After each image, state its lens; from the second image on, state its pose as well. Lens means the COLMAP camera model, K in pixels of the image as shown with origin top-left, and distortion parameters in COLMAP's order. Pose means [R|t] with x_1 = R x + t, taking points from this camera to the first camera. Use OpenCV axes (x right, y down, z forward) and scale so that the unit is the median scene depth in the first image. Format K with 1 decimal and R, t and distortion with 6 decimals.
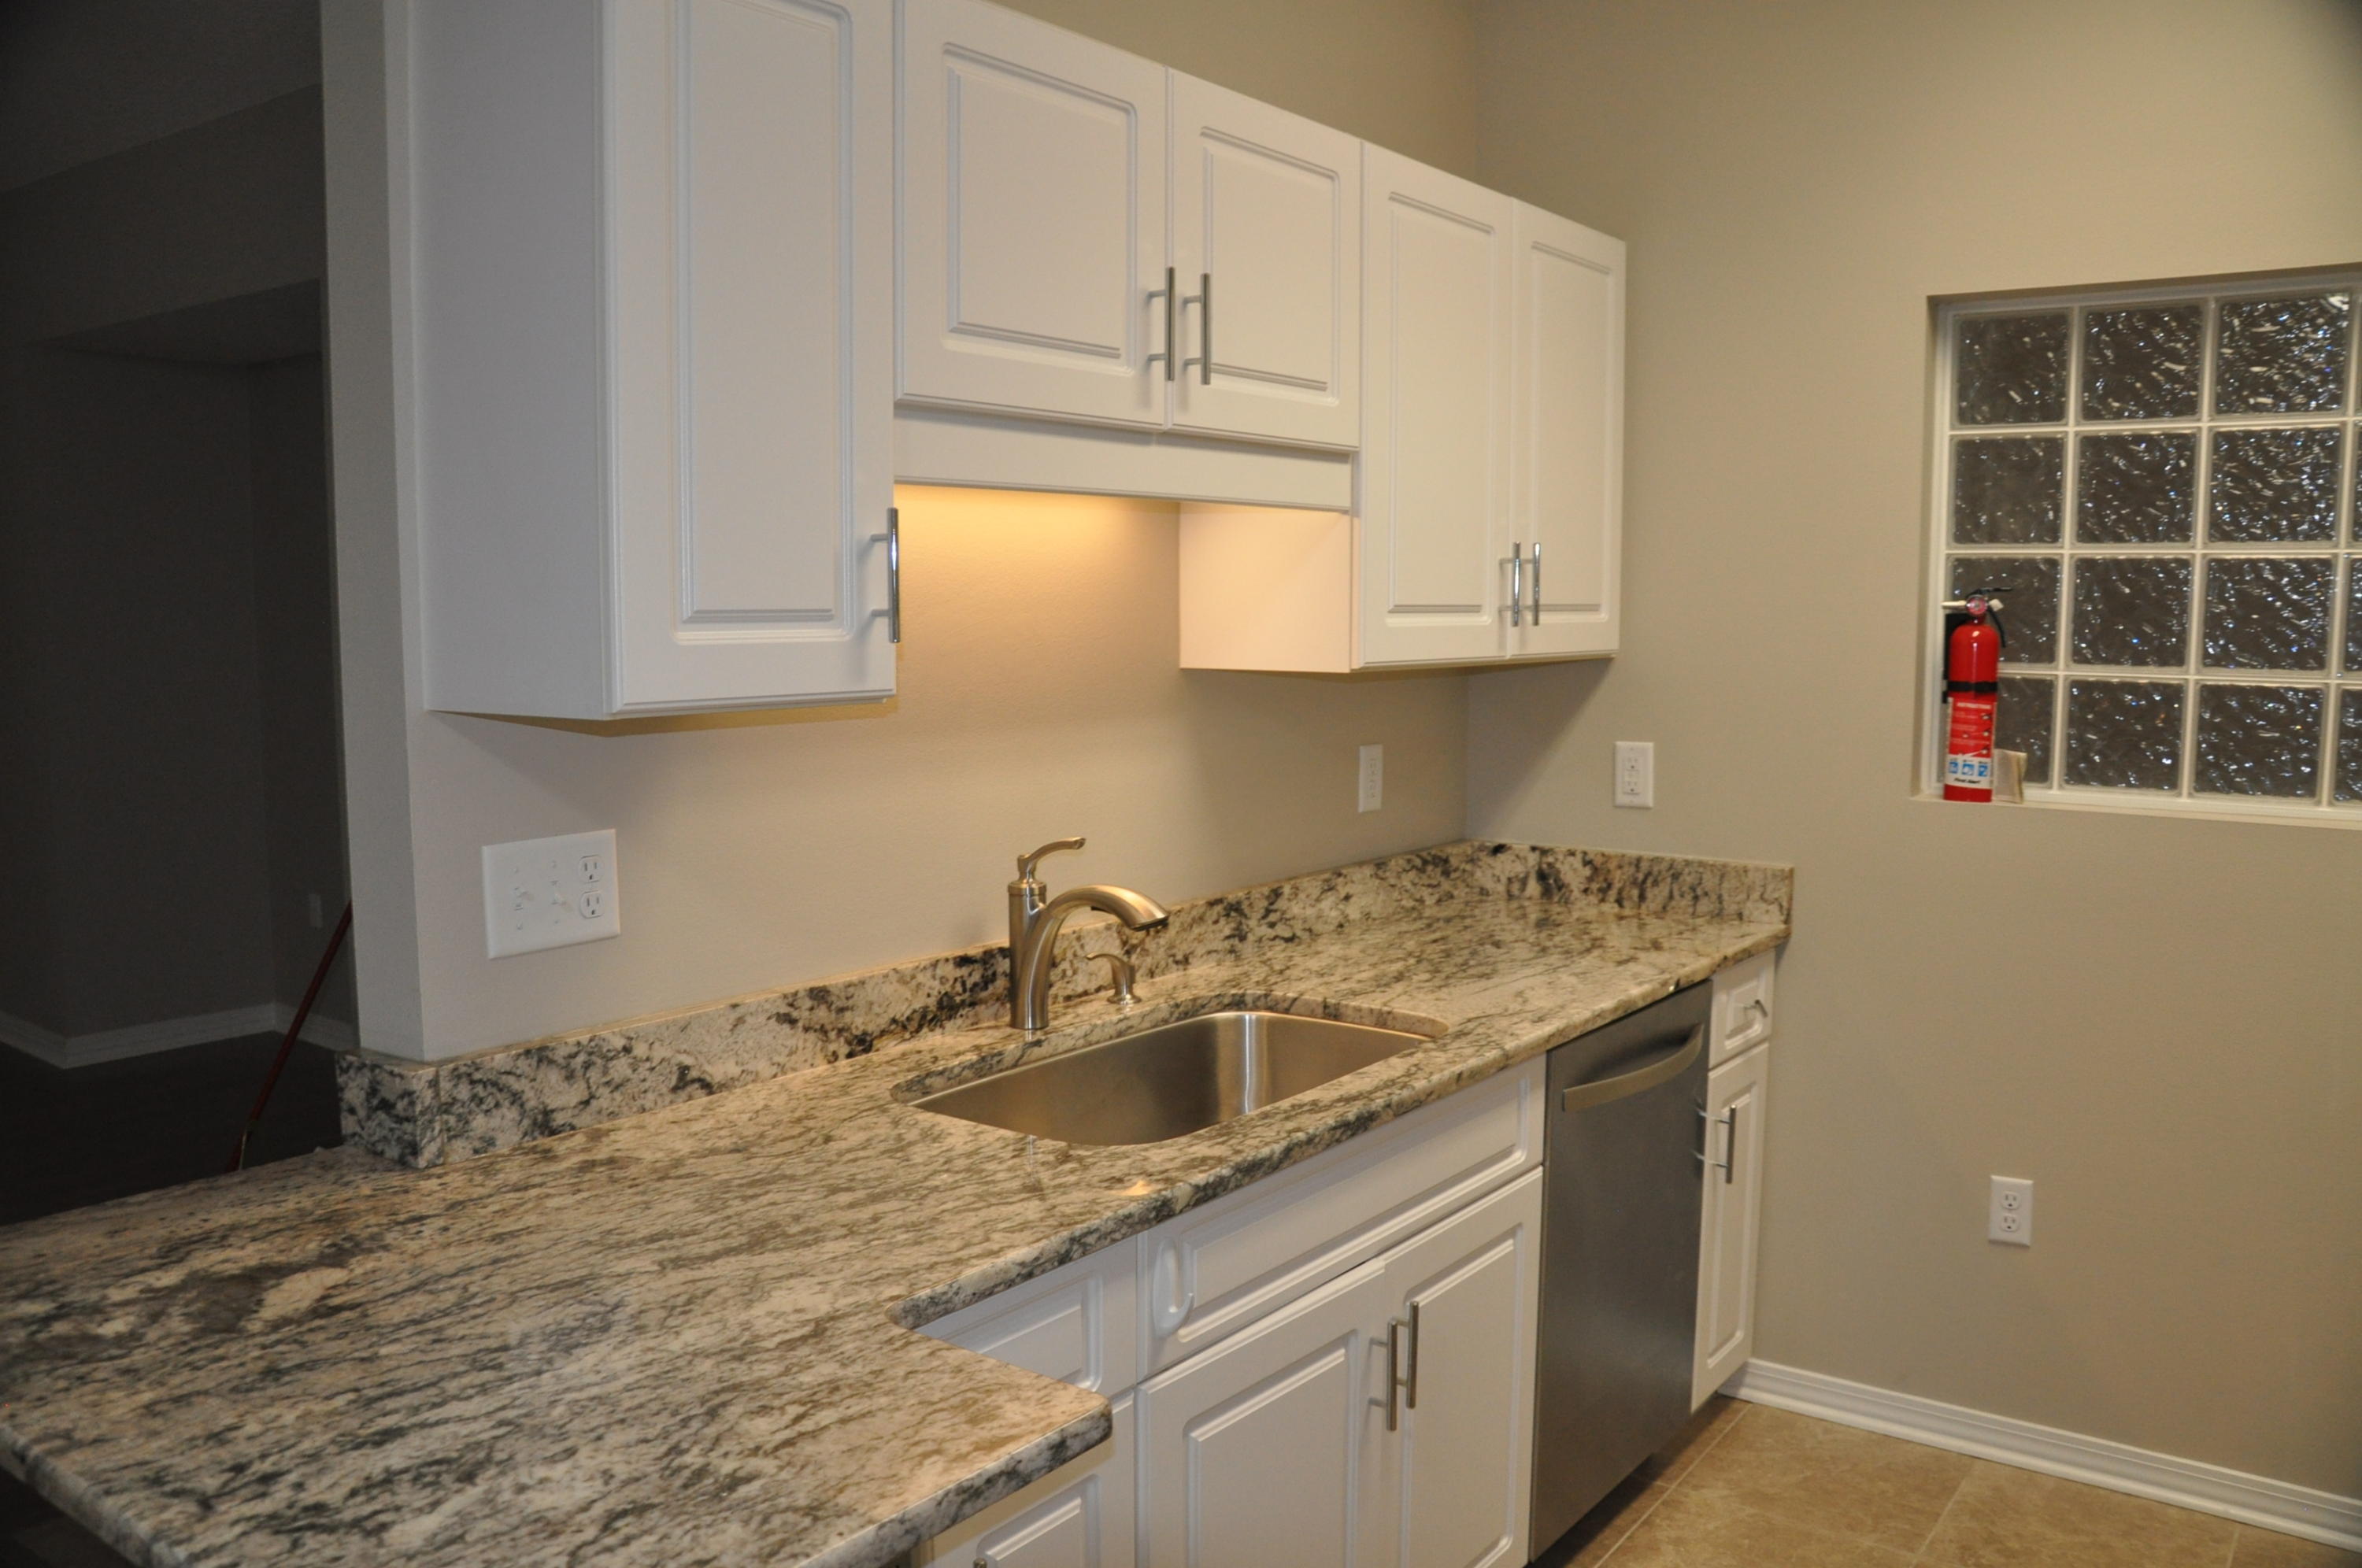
lens RADIAL K [[1849.6, 0, 1181.0], [0, 1849.6, 784.0], [0, 0, 1]] dist [-0.065084, 0.002629]
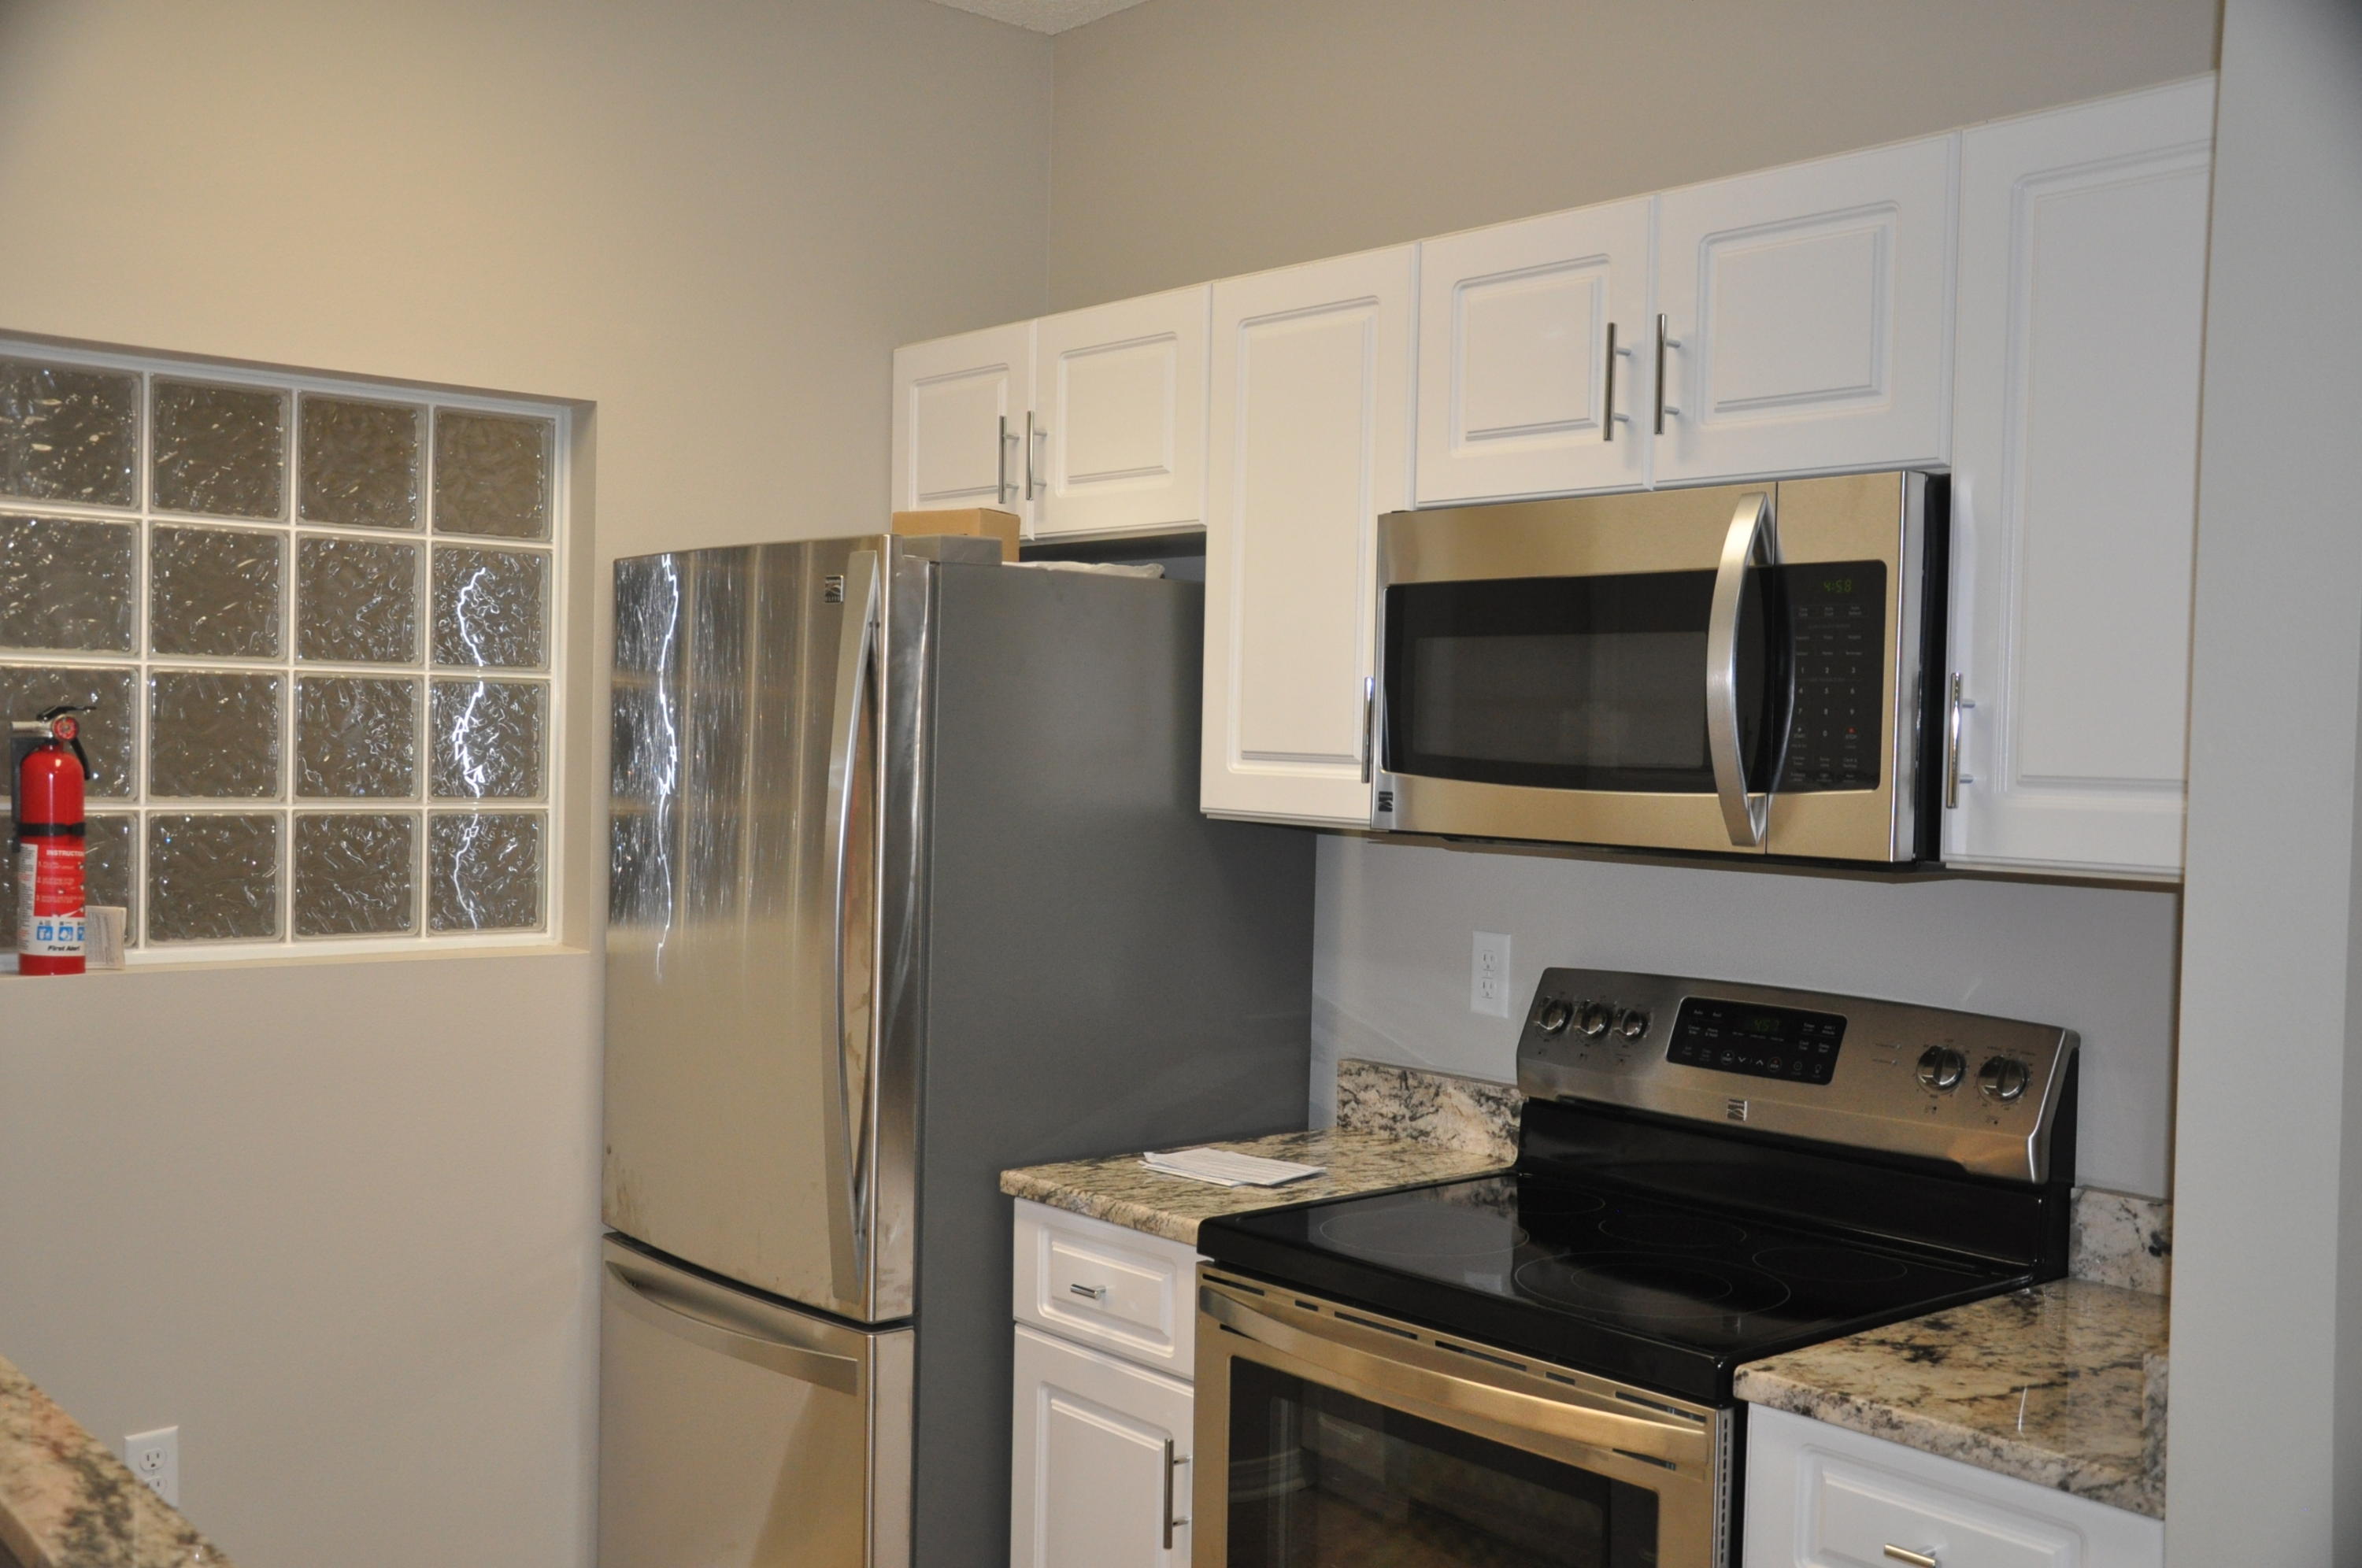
lens RADIAL K [[2308.0, 0, 1181.0], [0, 2308.0, 784.0], [0, 0, 1]] dist [-0.008323, -0.005783]
pose [[0.223678, -0.018892, 0.974480, -0.509667], [0.081411, 0.996680, 0.000635, -0.039988], [-0.971257, 0.079192, 0.224473, 0.355531]]
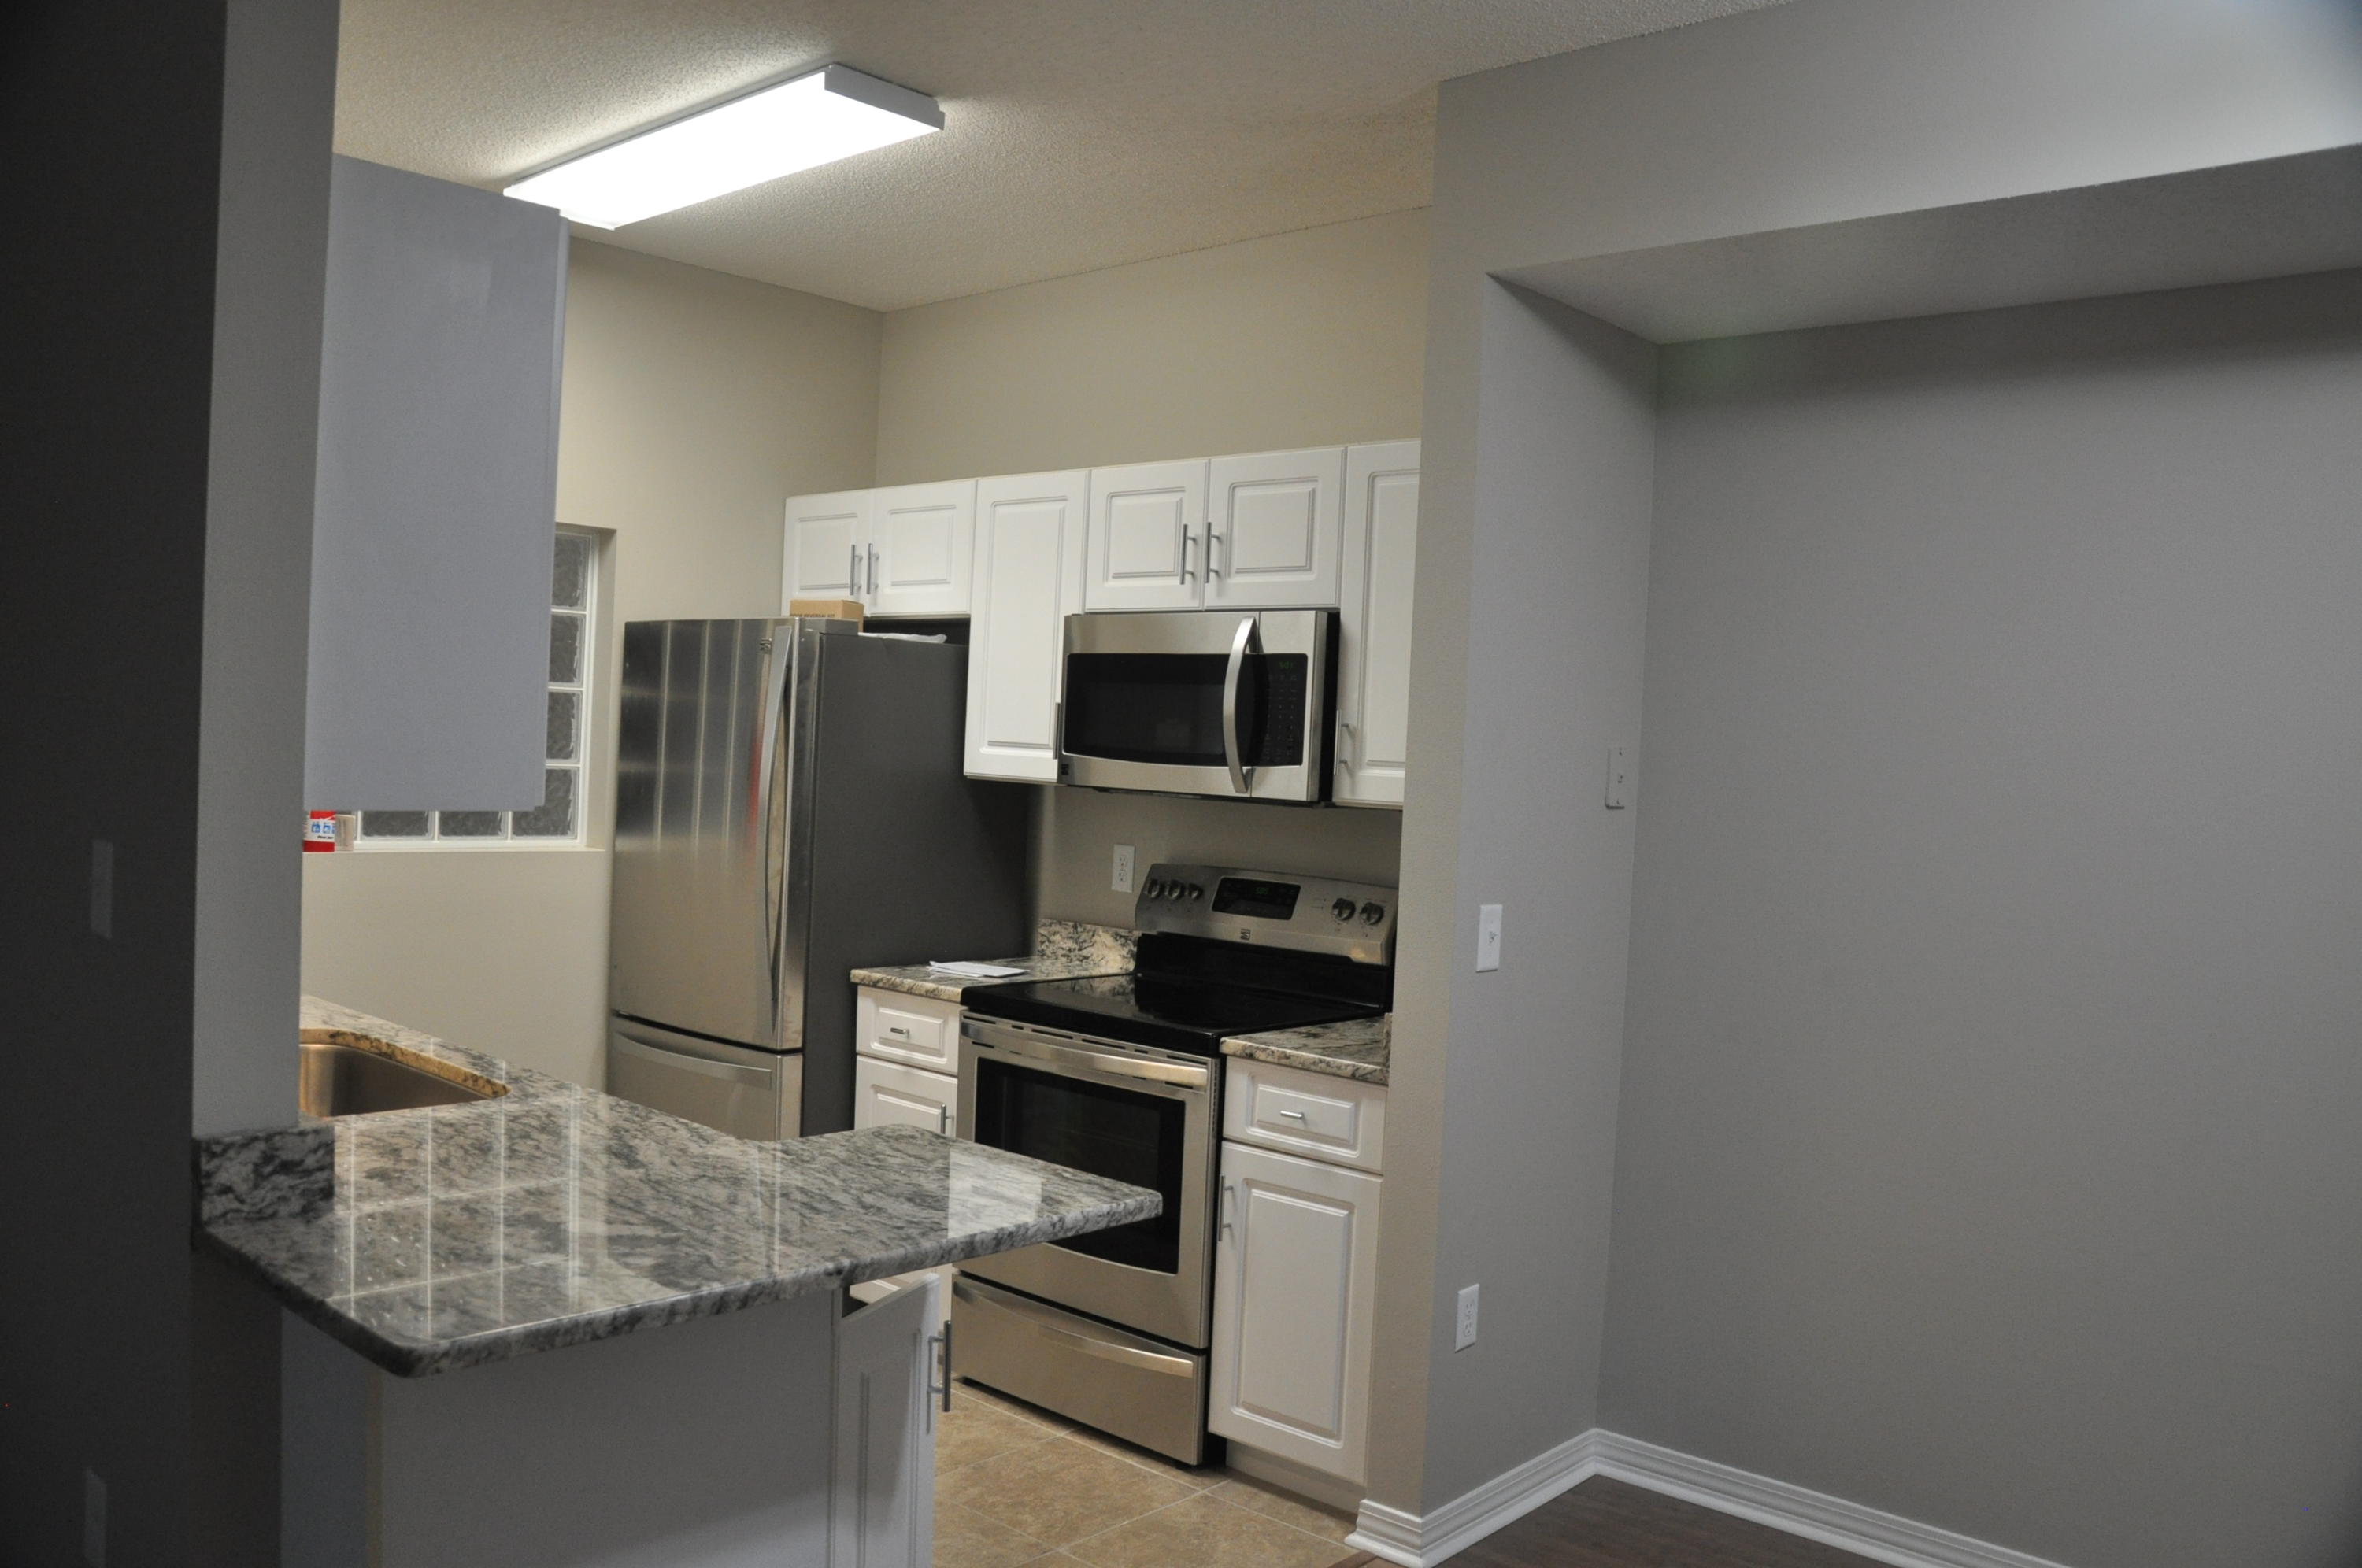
lens RADIAL K [[1836.1, 0, 1181.6], [0, 1836.1, 871.8], [0, 0, 1]] dist [-0.100924, -0.000687]
pose [[0.090010, -0.066692, 0.993705, -1.046830], [0.057881, 0.996419, 0.061632, -0.026311], [-0.994257, 0.051970, 0.093548, 0.255303]]
